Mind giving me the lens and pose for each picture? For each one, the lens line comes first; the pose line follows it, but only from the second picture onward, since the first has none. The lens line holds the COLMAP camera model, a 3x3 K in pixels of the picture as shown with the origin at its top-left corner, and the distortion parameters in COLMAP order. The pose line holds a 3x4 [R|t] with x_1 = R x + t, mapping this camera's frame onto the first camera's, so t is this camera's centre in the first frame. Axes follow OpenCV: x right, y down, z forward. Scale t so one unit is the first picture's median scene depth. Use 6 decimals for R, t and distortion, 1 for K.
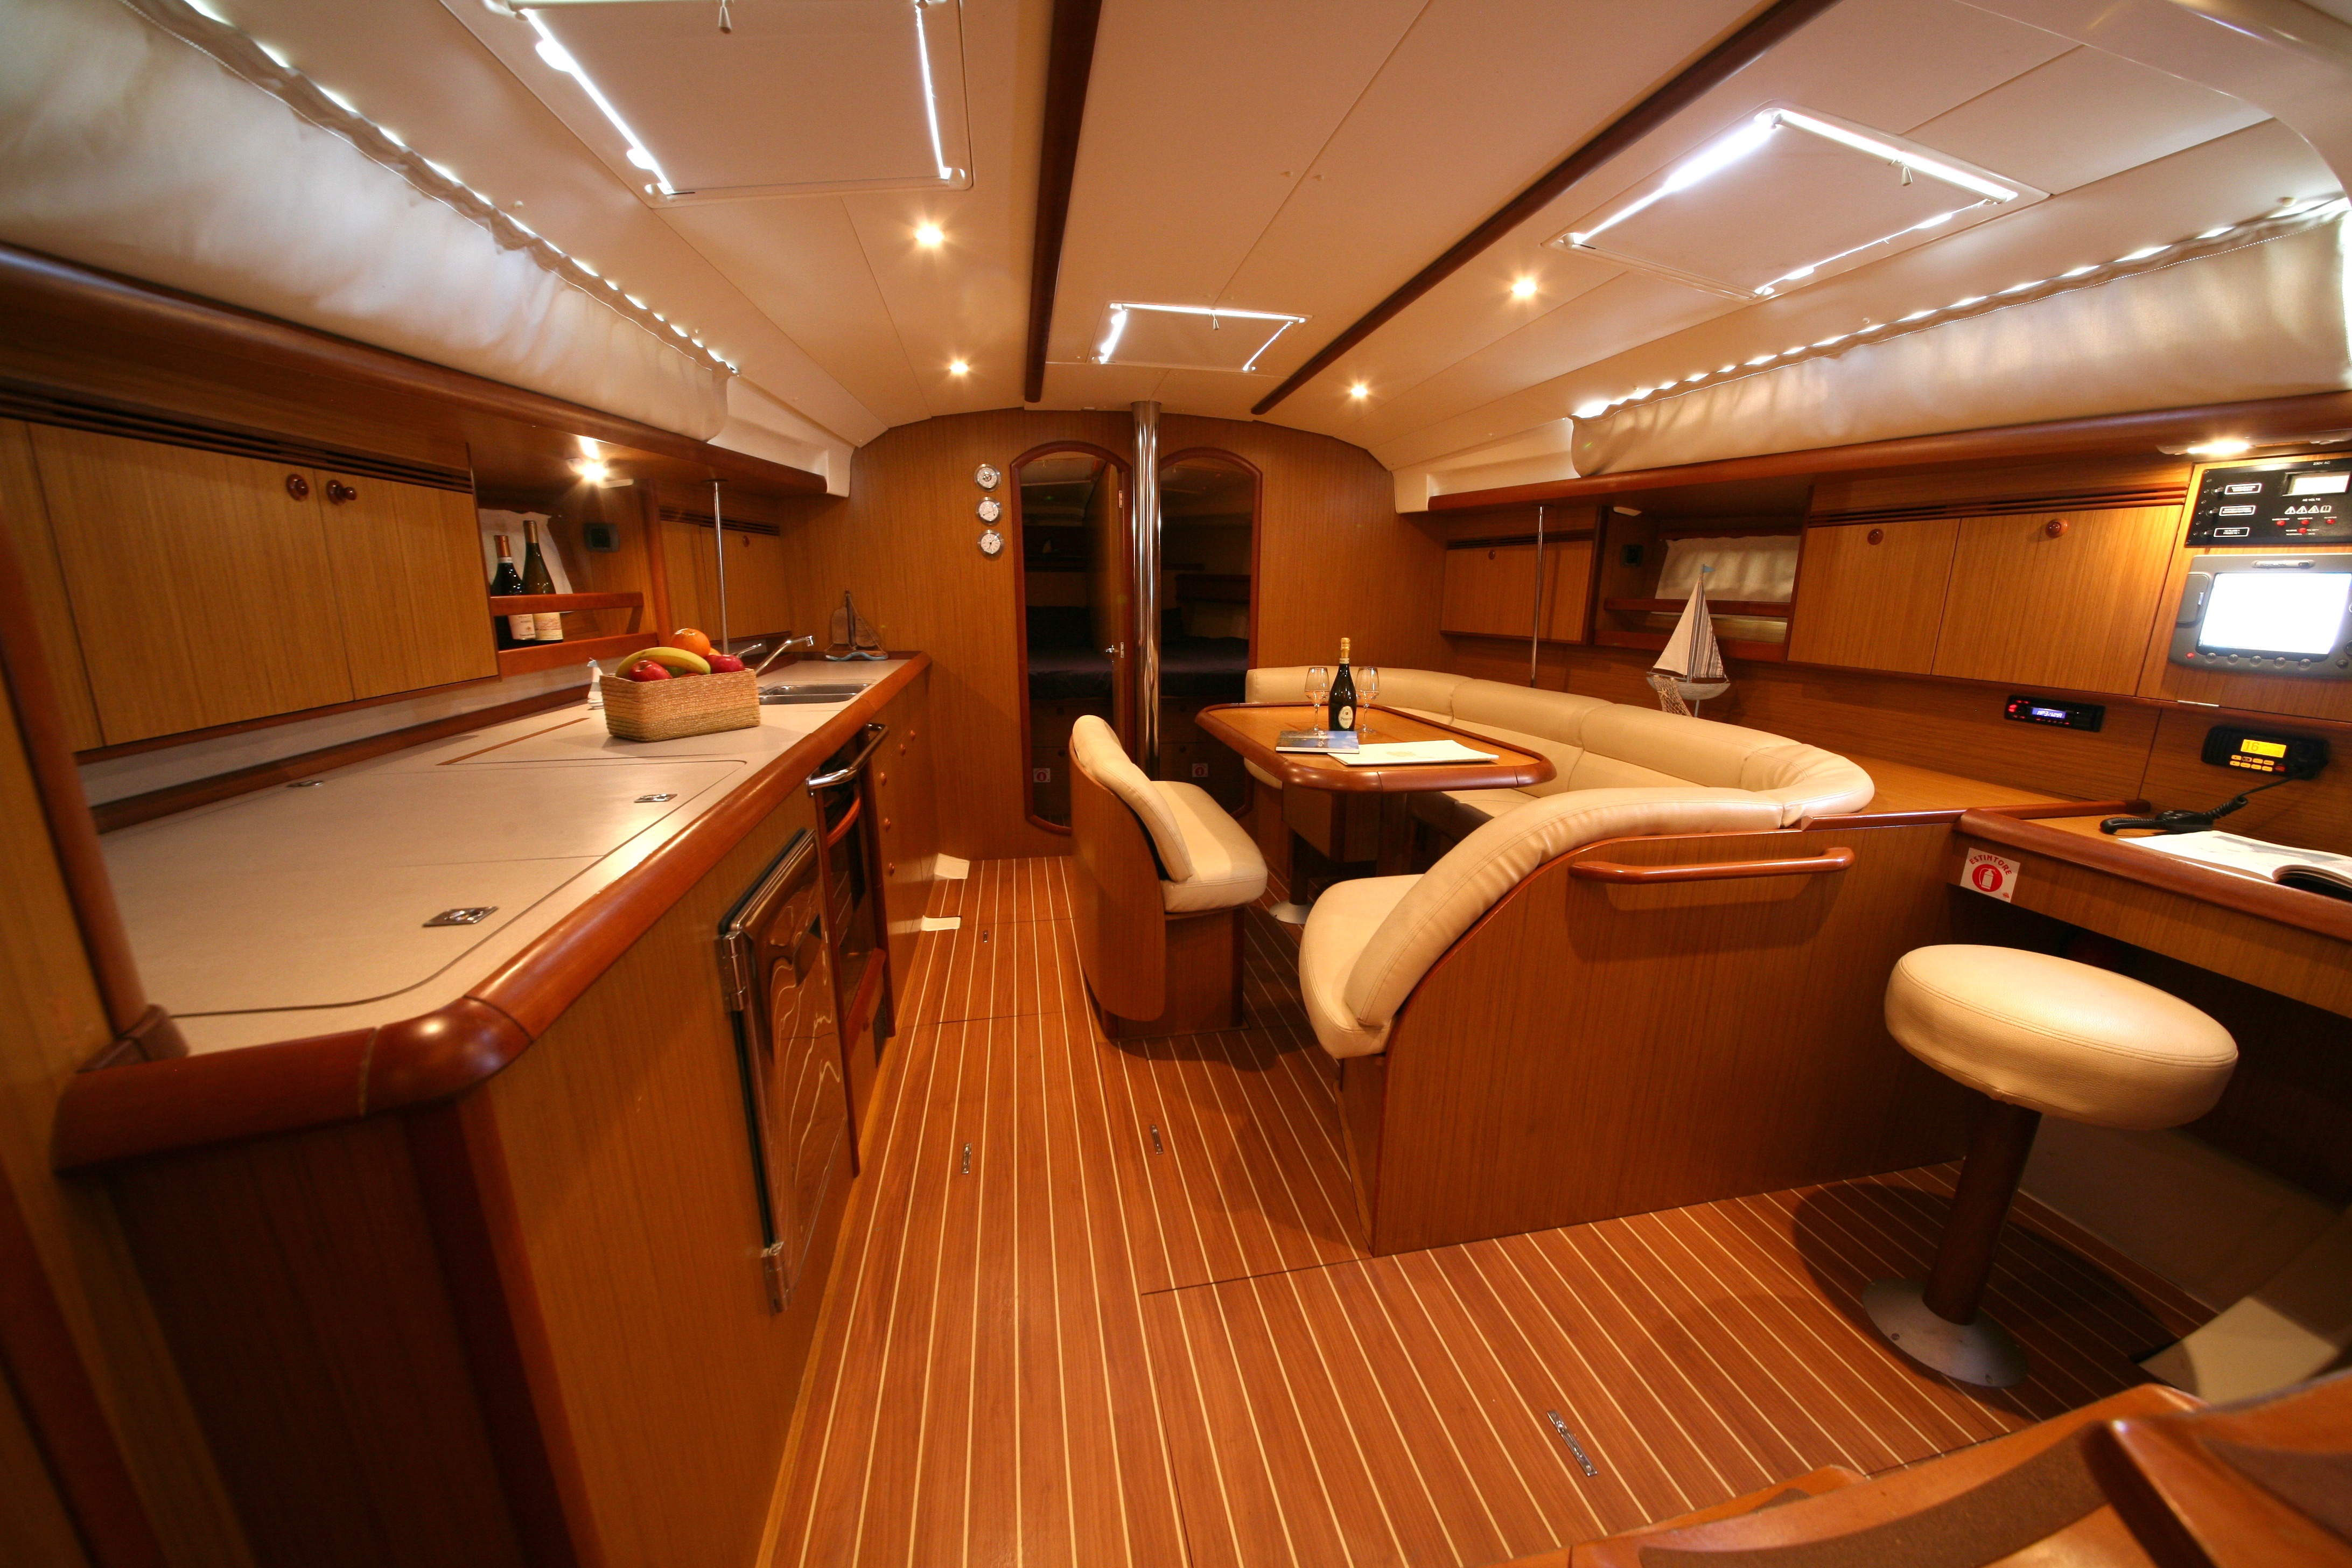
lens RADIAL K [[836.8, 0, 1181.3], [0, 836.8, 780.4], [0, 0, 1]] dist [-0.019346, -0.000907]
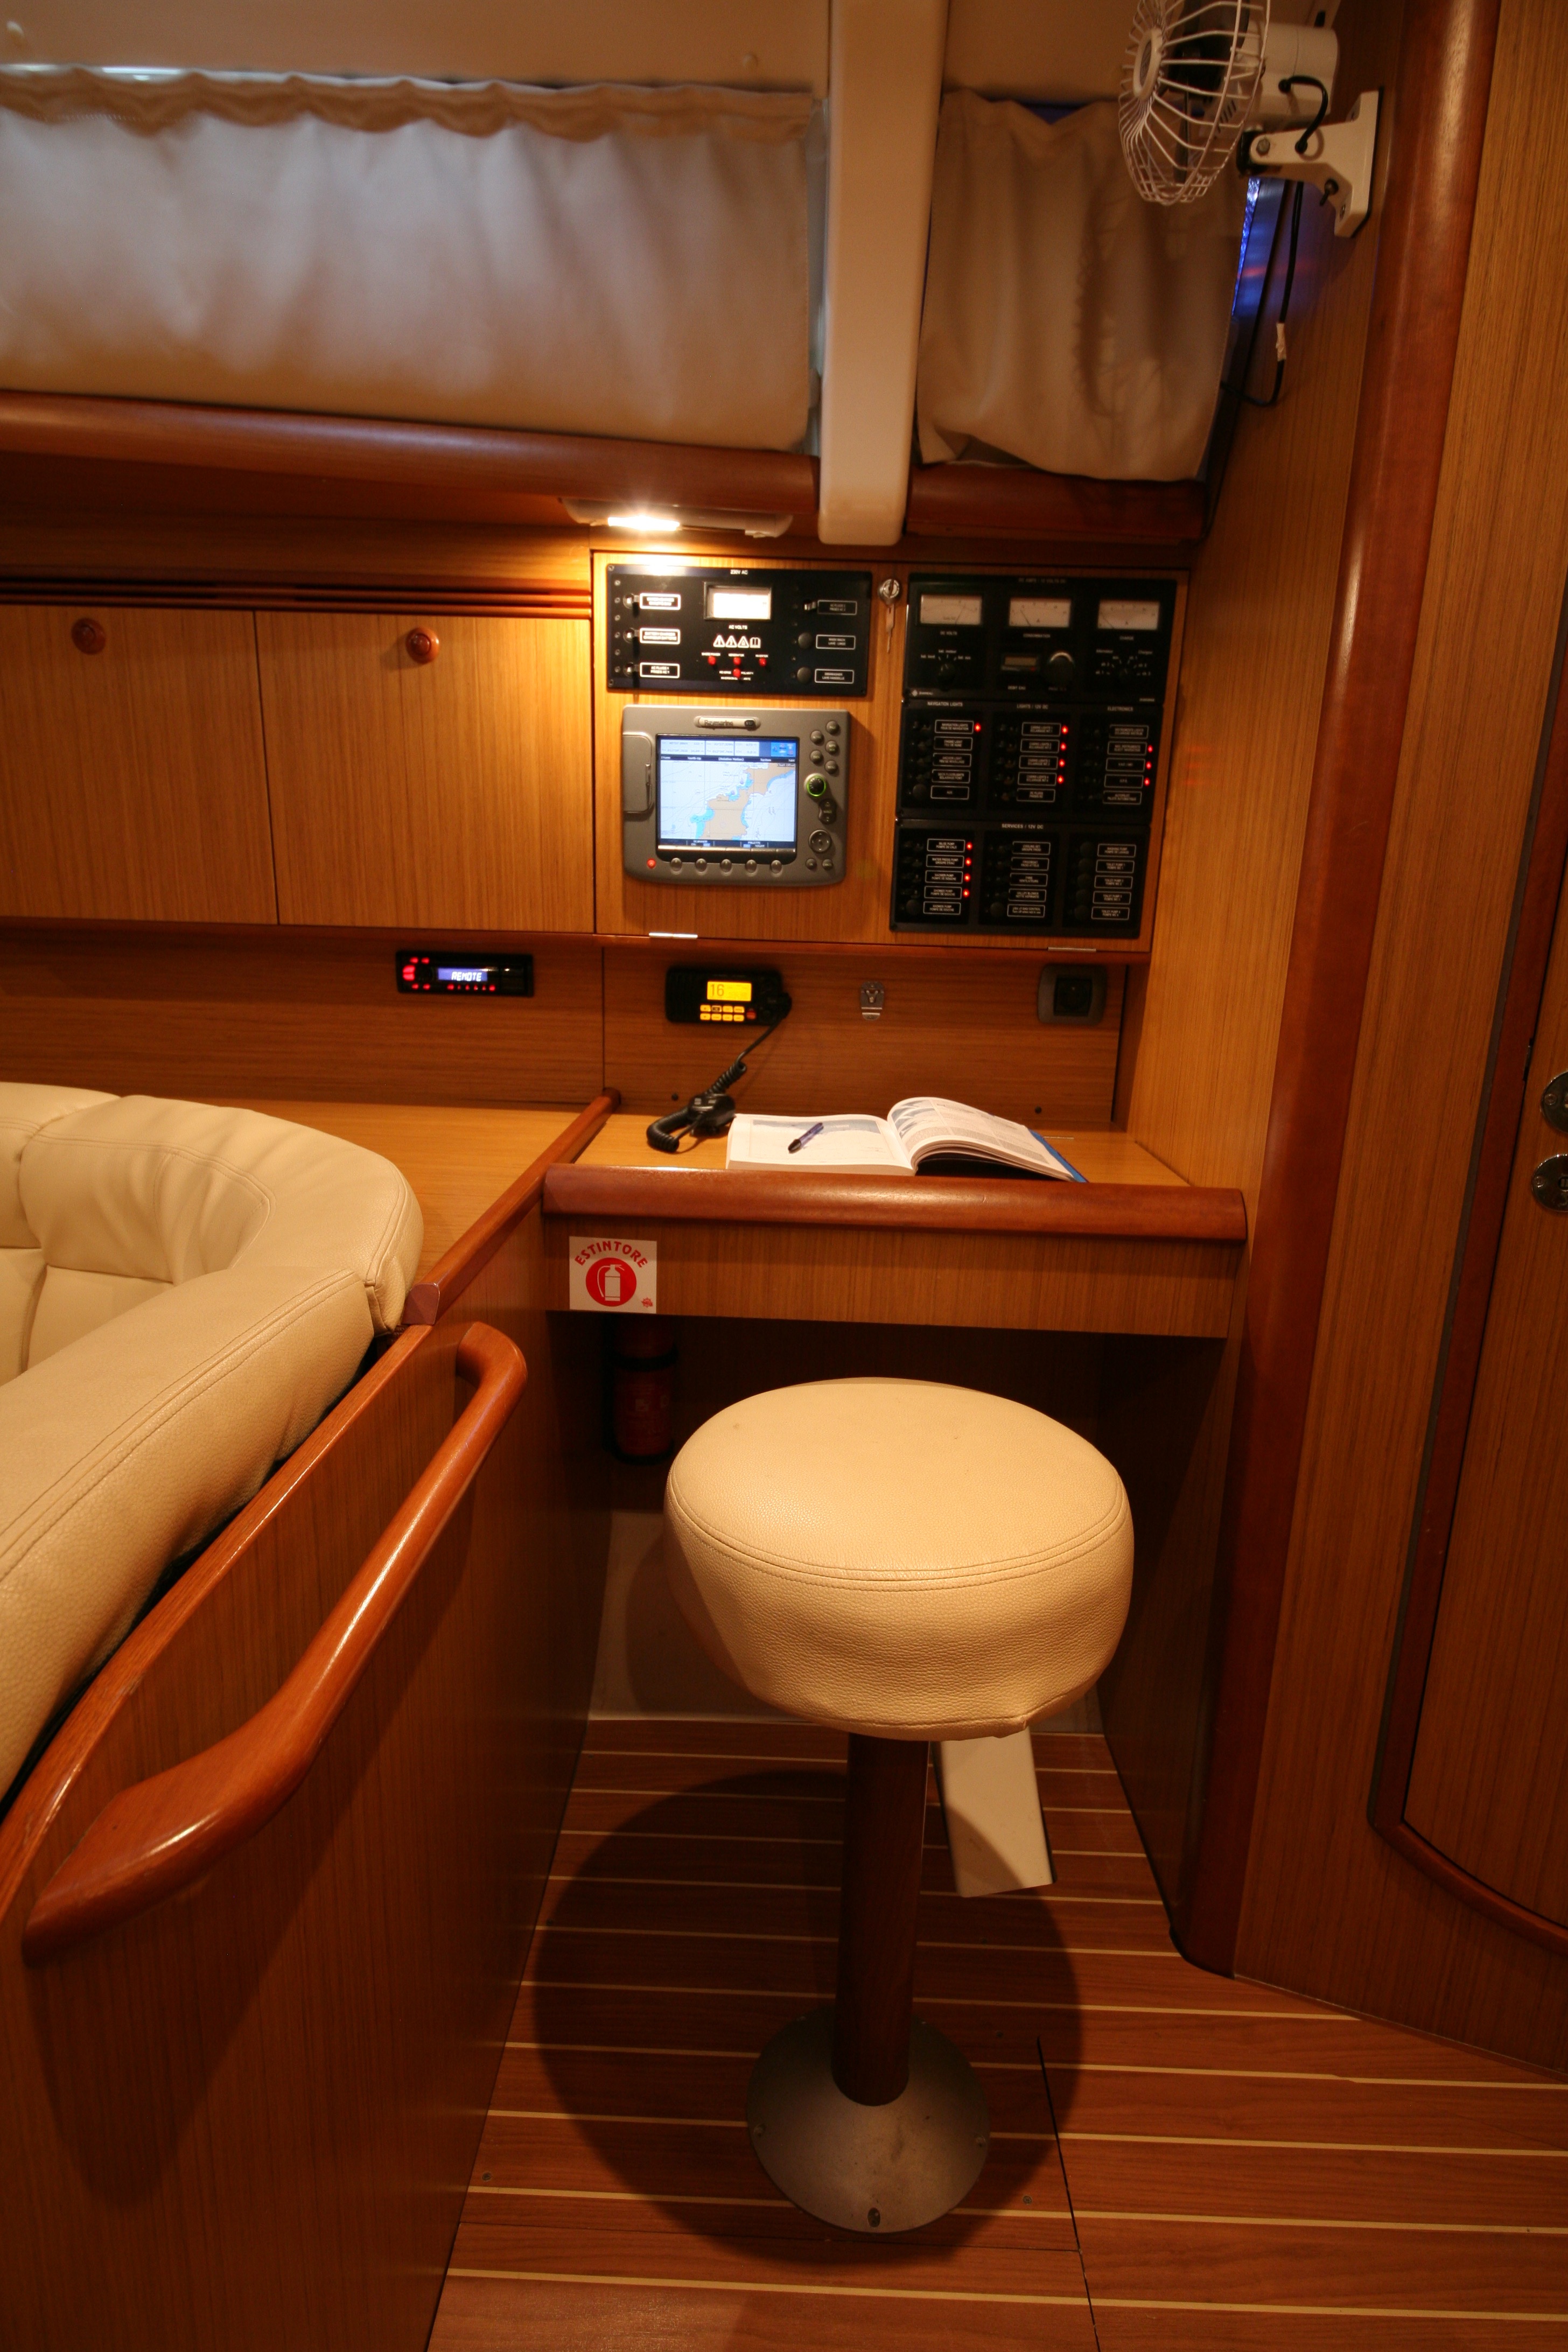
lens RADIAL K [[1285.5, 0, 789.6], [0, 1285.5, 1177.2], [0, 0, 1]] dist [0.030947, -0.001969]
pose [[0.219132, -0.232620, 0.947560, 0.223096], [0.200184, 0.961222, 0.189680, -0.086249], [-0.954938, 0.148122, 0.257201, 0.668103]]
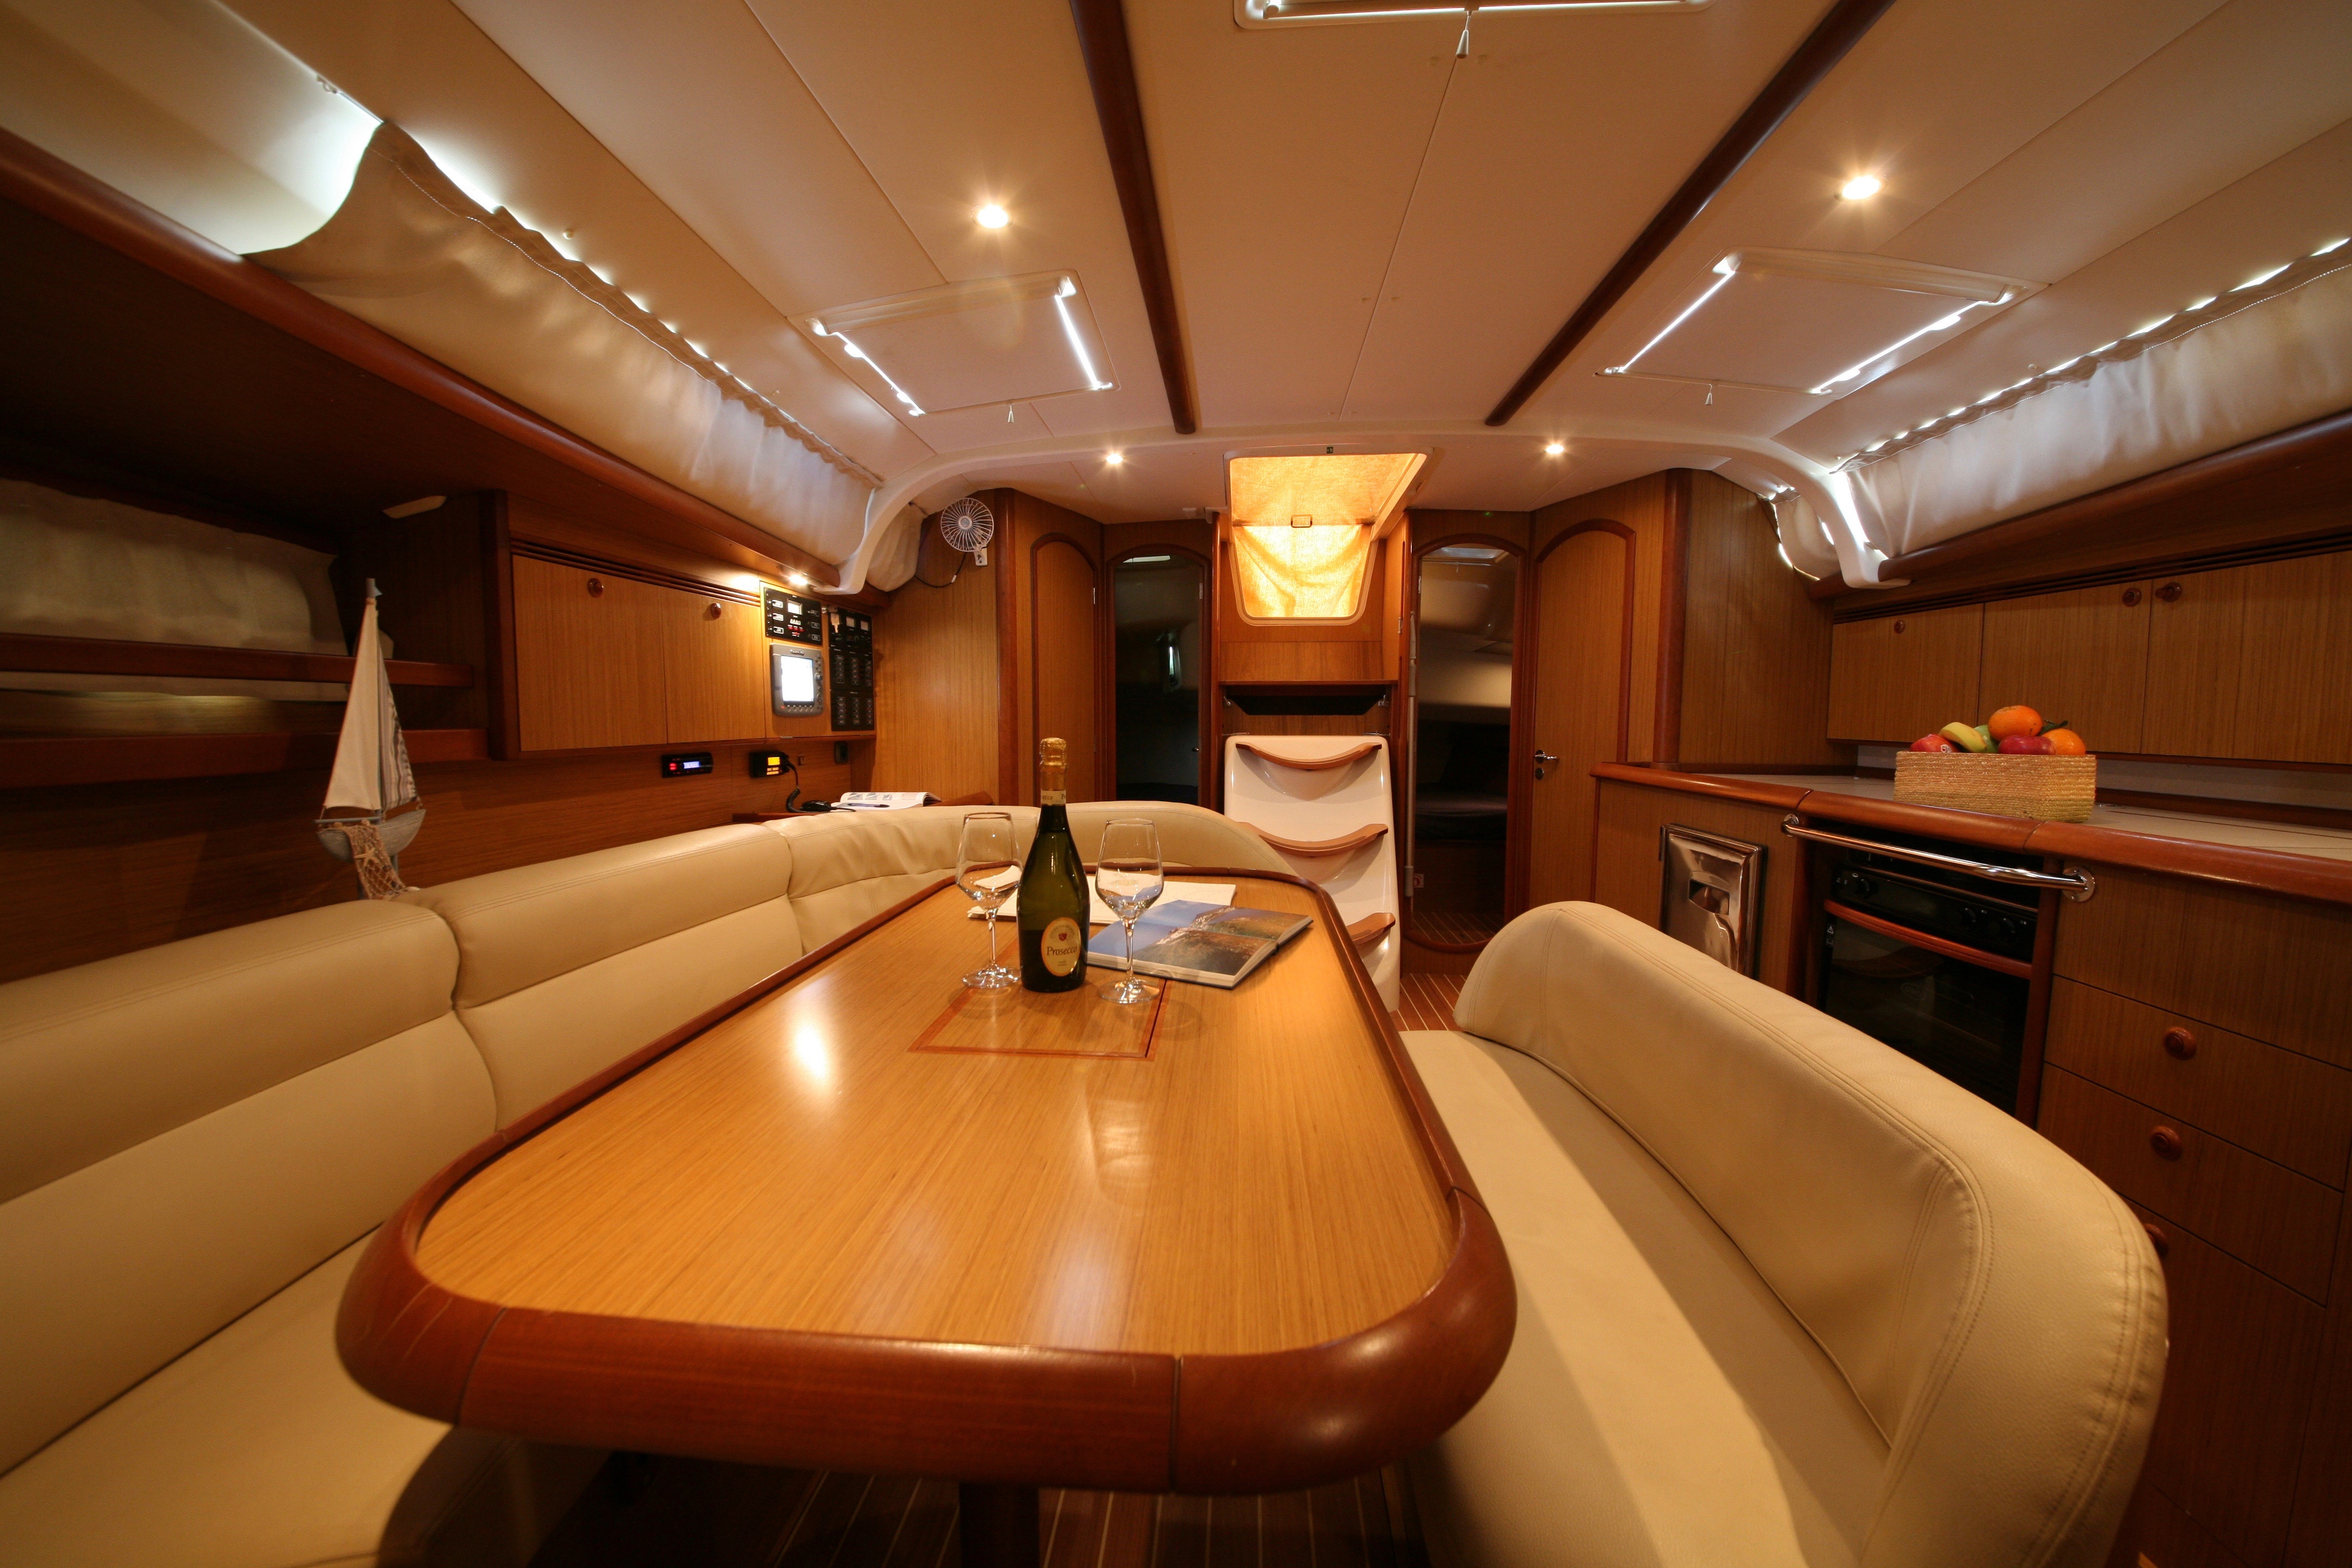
lens RADIAL K [[836.8, 0, 1179.5], [0, 836.8, 782.8], [0, 0, 1]] dist [-0.019346, -0.000907]
pose [[-0.962712, -0.033478, 0.268447, 0.084505], [0.050202, 0.952970, 0.298877, -0.459581], [-0.265828, 0.301209, -0.915756, 2.321505]]
